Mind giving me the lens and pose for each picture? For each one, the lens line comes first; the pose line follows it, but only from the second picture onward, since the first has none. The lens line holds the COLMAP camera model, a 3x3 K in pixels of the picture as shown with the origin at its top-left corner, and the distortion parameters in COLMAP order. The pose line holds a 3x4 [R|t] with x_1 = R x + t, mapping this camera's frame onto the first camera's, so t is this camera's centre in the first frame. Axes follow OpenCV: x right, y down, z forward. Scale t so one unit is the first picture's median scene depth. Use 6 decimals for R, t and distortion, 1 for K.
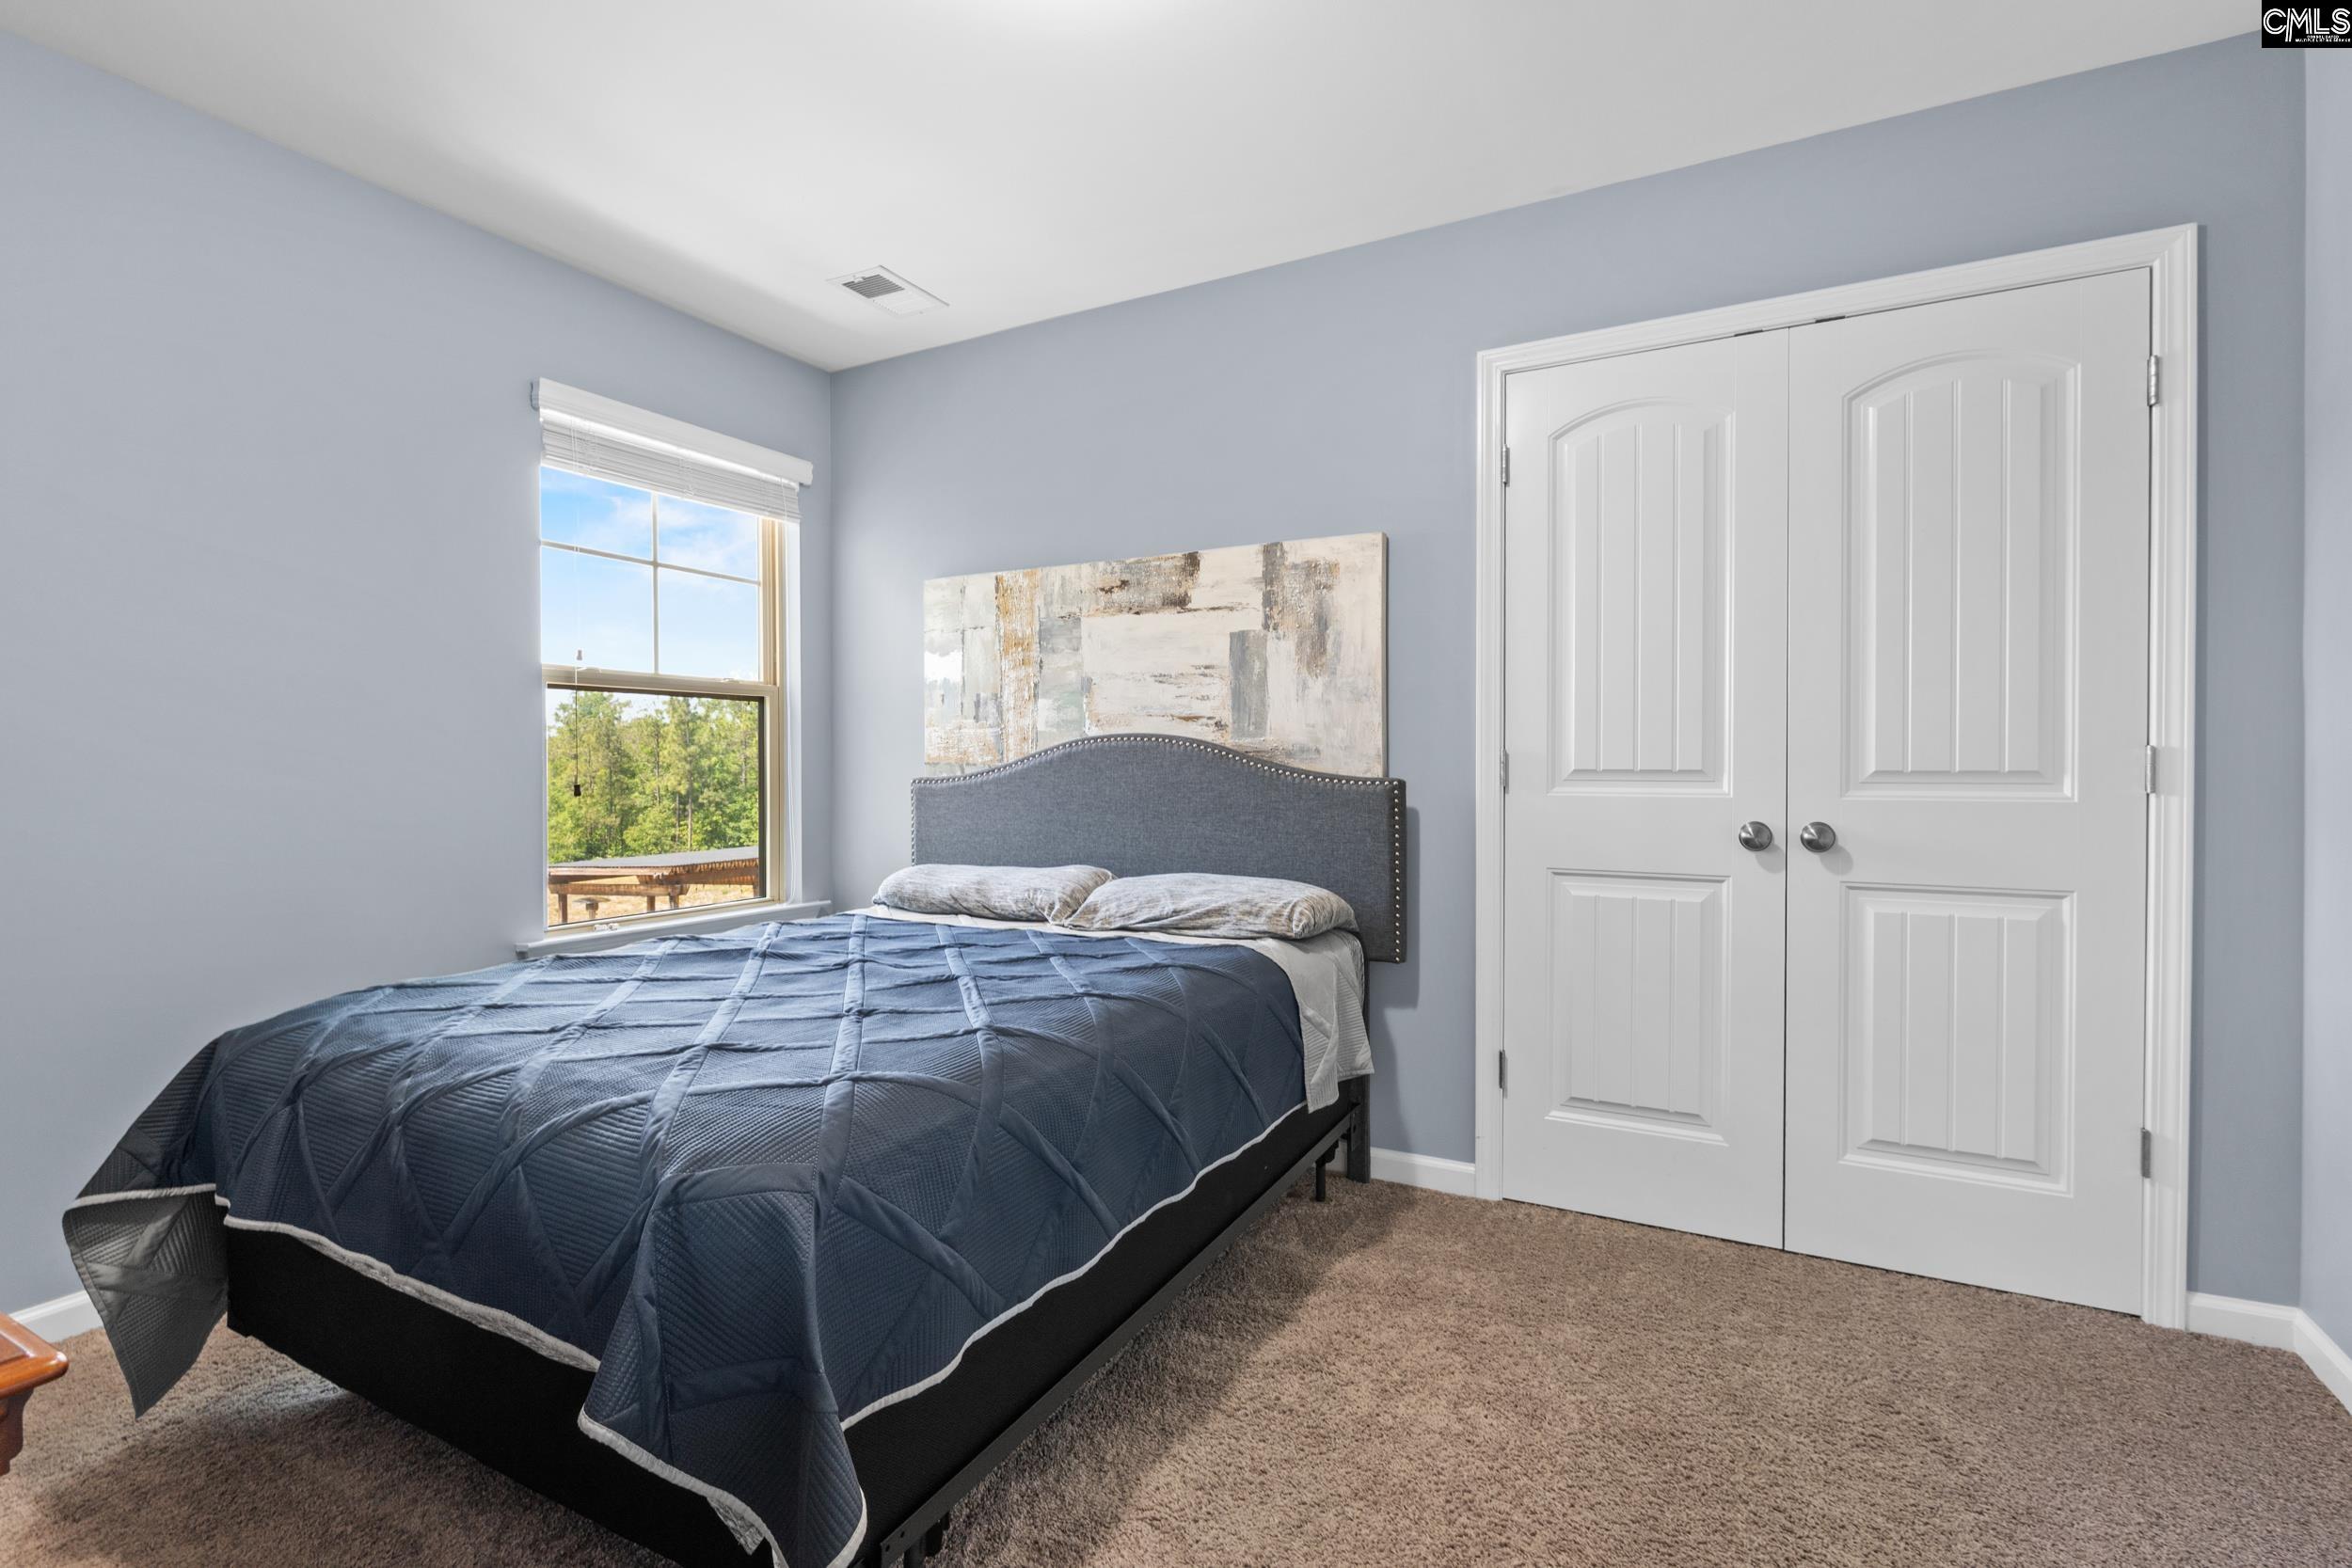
lens RADIAL K [[1072.7, 0, 1176.0], [0, 1072.7, 784.0], [0, 0, 1]] dist [0.000047, -0.000037]
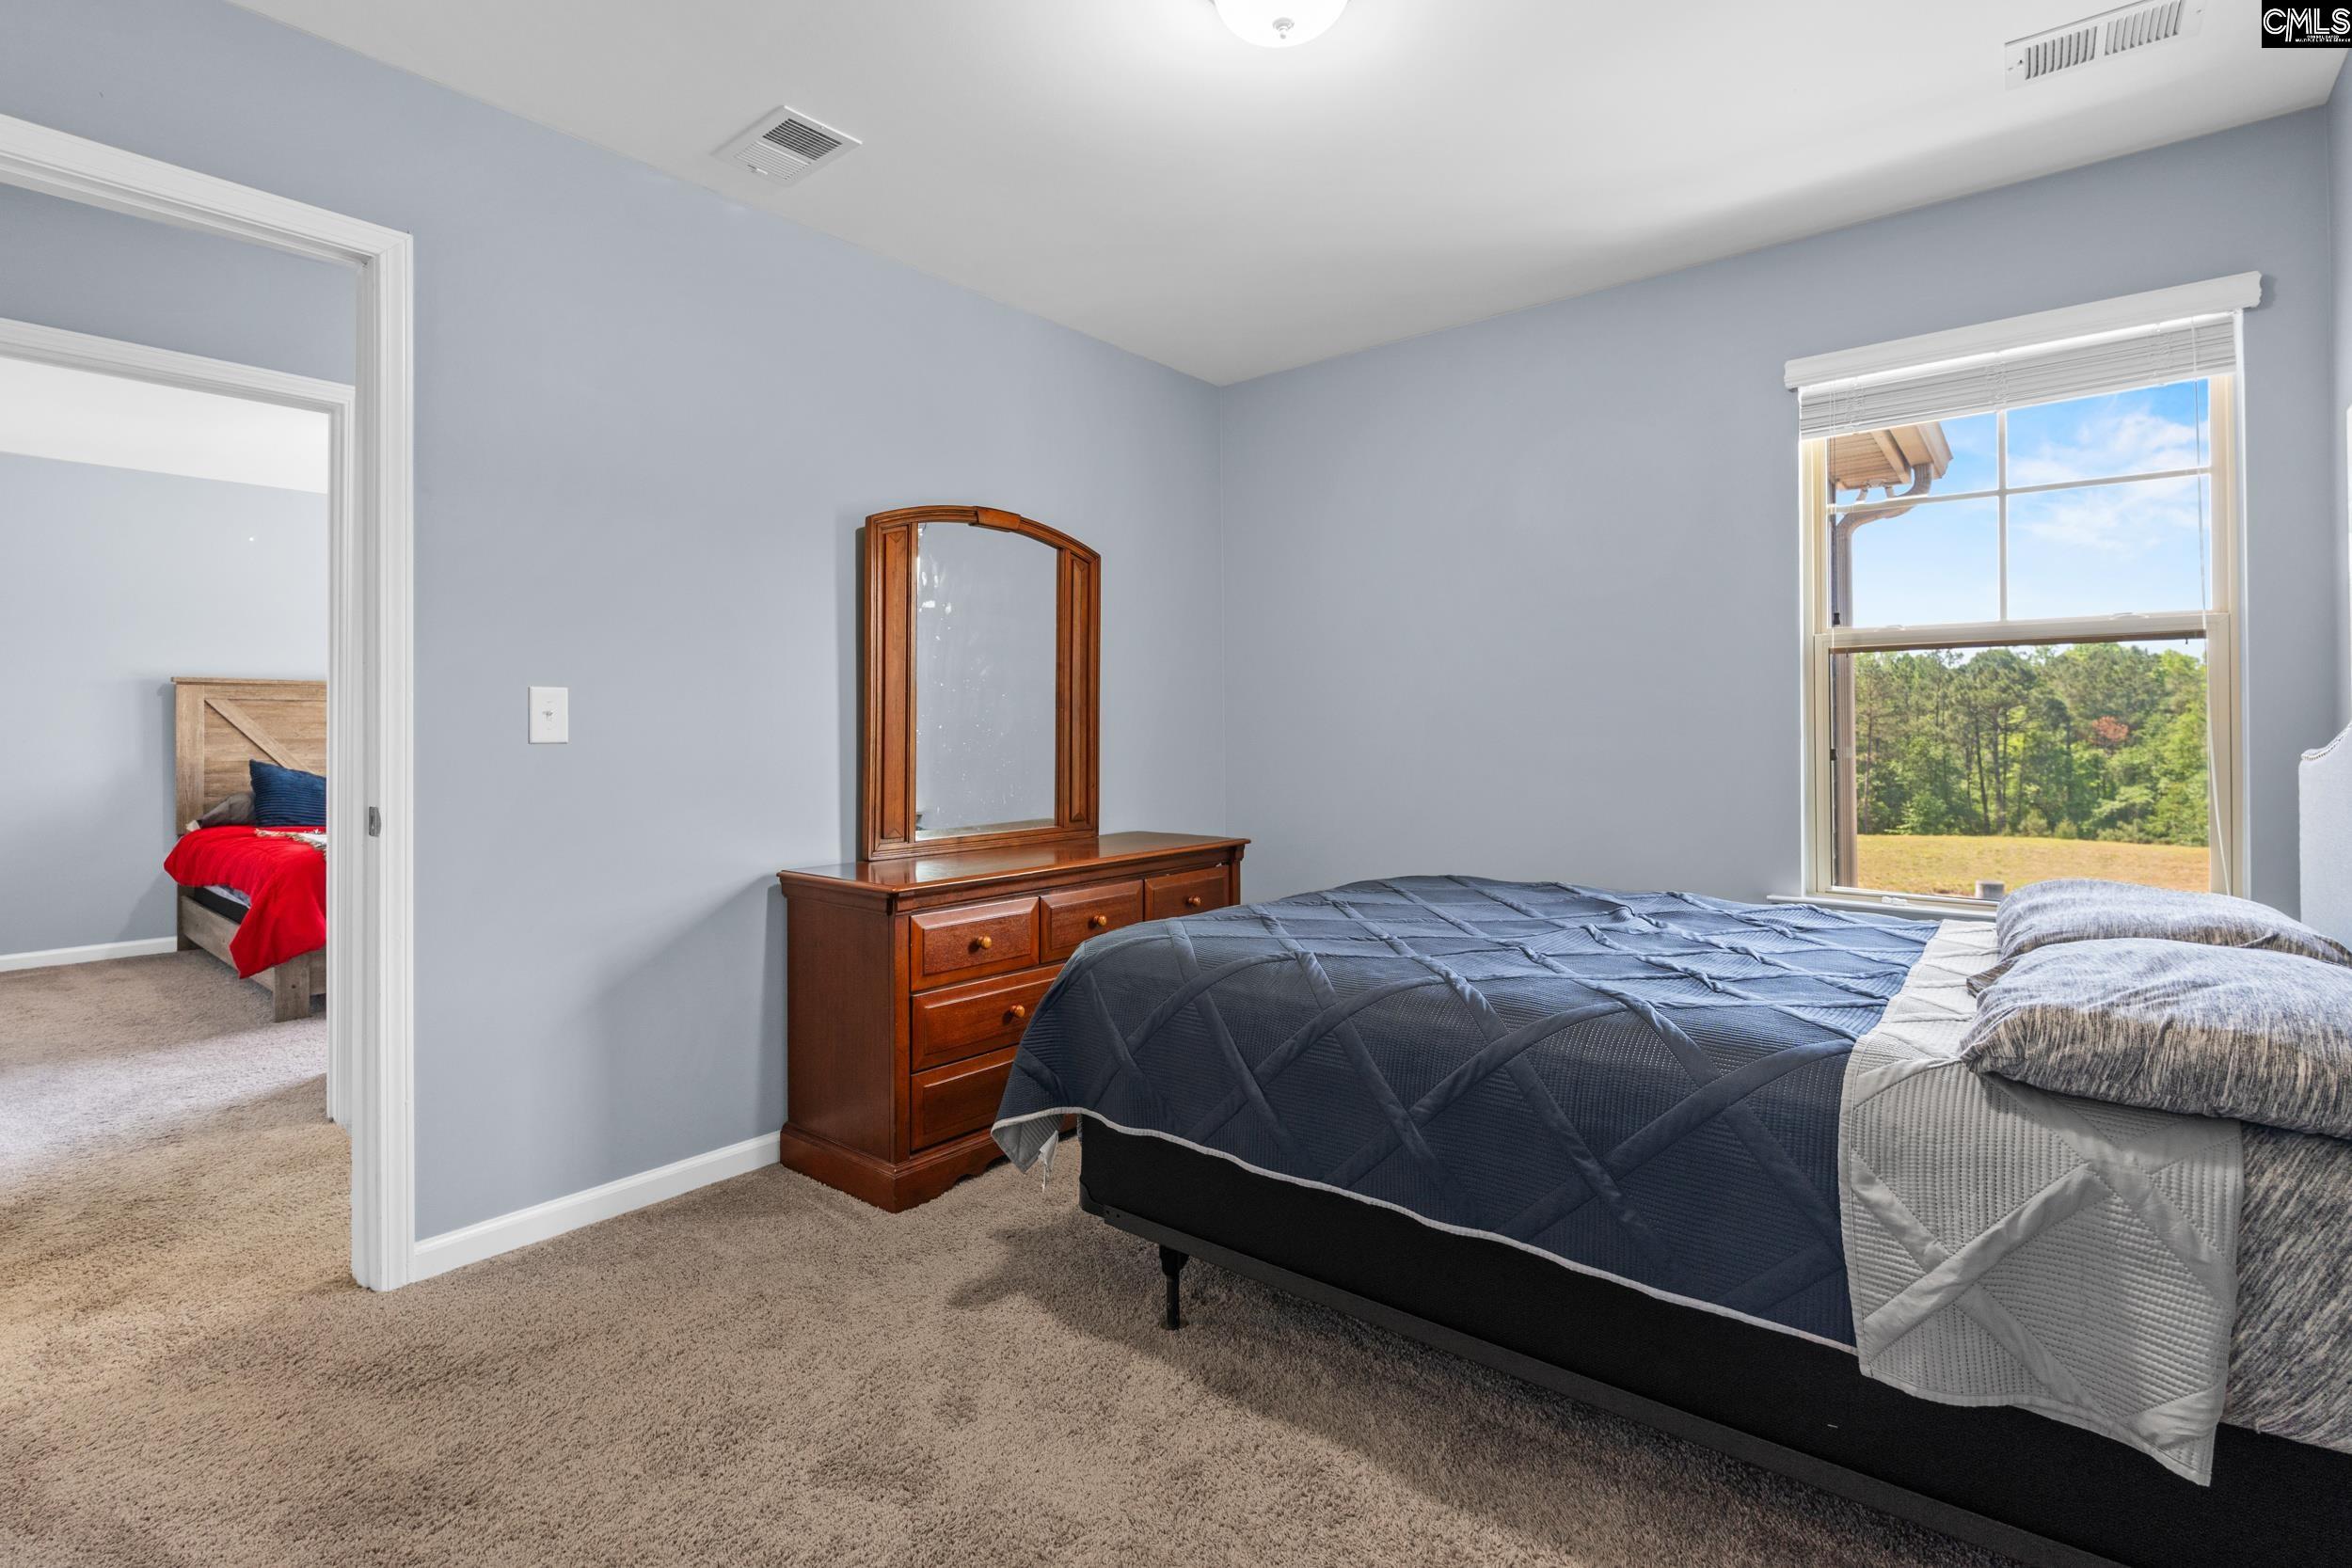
lens RADIAL K [[1126.3, 0, 1177.1], [0, 1126.3, 732.6], [0, 0, 1]] dist [-0.000867, -0.000183]
pose [[-0.197367, 0.006713, -0.980307, 0.558579], [-0.012348, 0.999880, 0.009333, -0.014923], [0.980252, 0.013947, -0.197260, 0.571517]]
